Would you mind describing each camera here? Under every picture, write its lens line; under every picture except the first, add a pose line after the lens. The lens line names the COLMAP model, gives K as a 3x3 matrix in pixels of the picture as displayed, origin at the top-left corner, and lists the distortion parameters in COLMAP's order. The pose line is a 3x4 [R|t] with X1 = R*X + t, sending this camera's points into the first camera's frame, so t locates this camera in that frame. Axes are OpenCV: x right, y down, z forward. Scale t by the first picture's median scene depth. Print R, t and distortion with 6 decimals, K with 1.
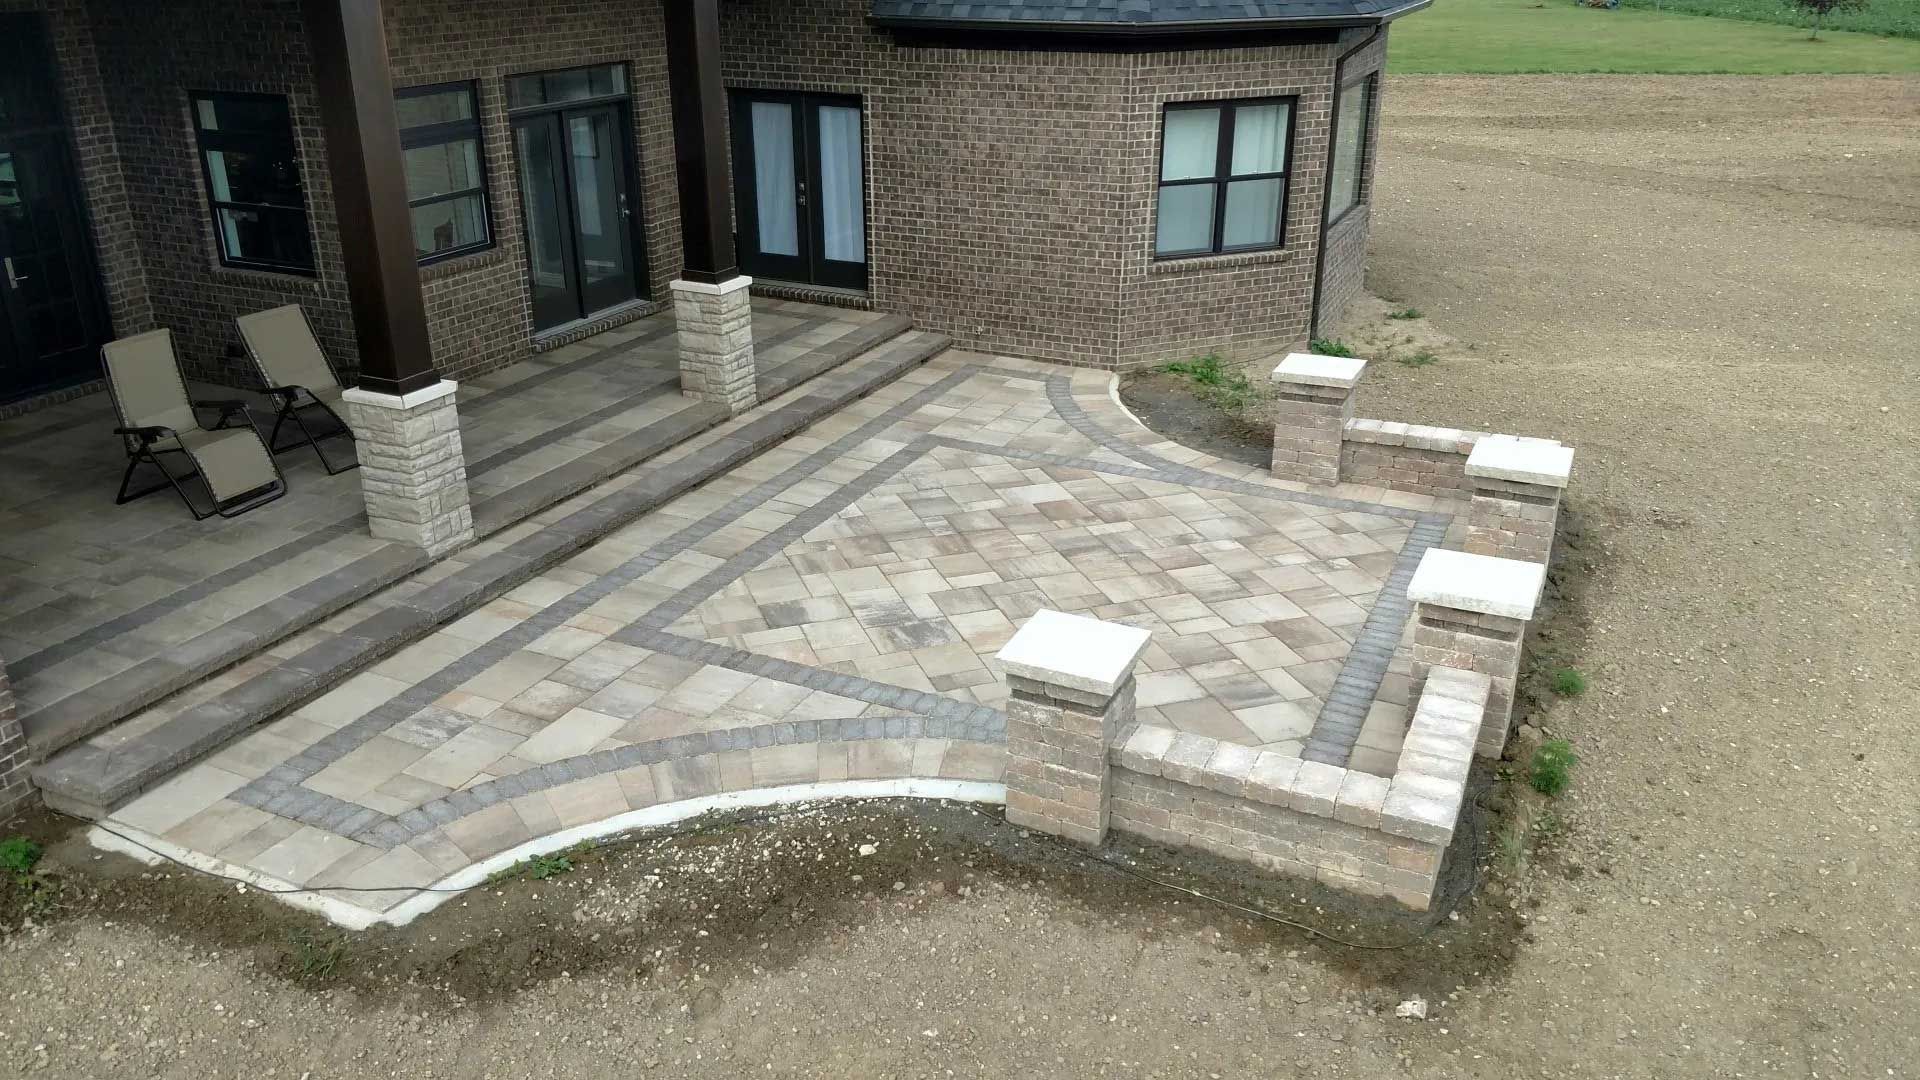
lens RADIAL K [[1492.8, 0, 962.1], [0, 1492.8, 539.0], [0, 0, 1]] dist [0.089380, -0.090160]
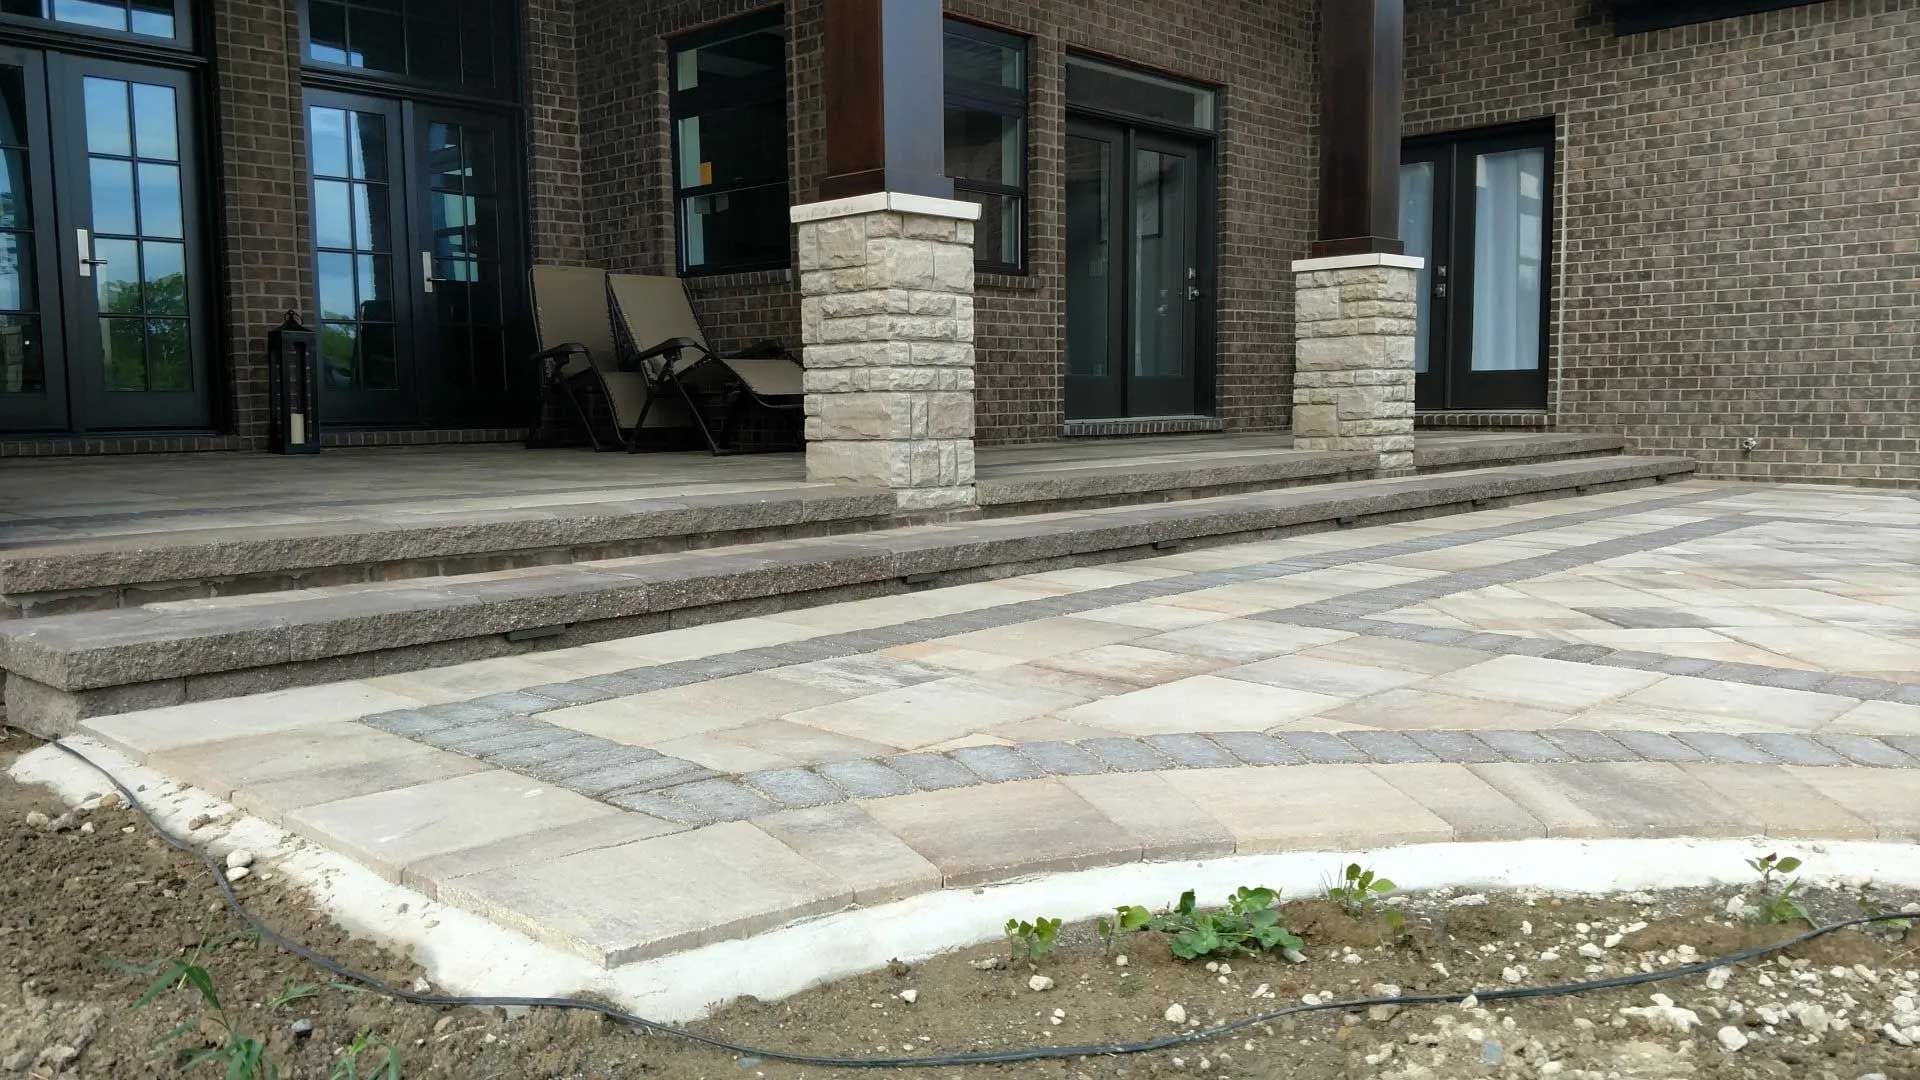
lens RADIAL K [[1492.8, 0, 954.8], [0, 1492.8, 555.3], [0, 0, 1]] dist [0.089380, -0.090160]
pose [[0.953086, 0.022896, -0.301833, -0.130013], [-0.106593, 0.958652, -0.263864, 0.124913], [0.283311, 0.283659, 0.916118, 0.394142]]
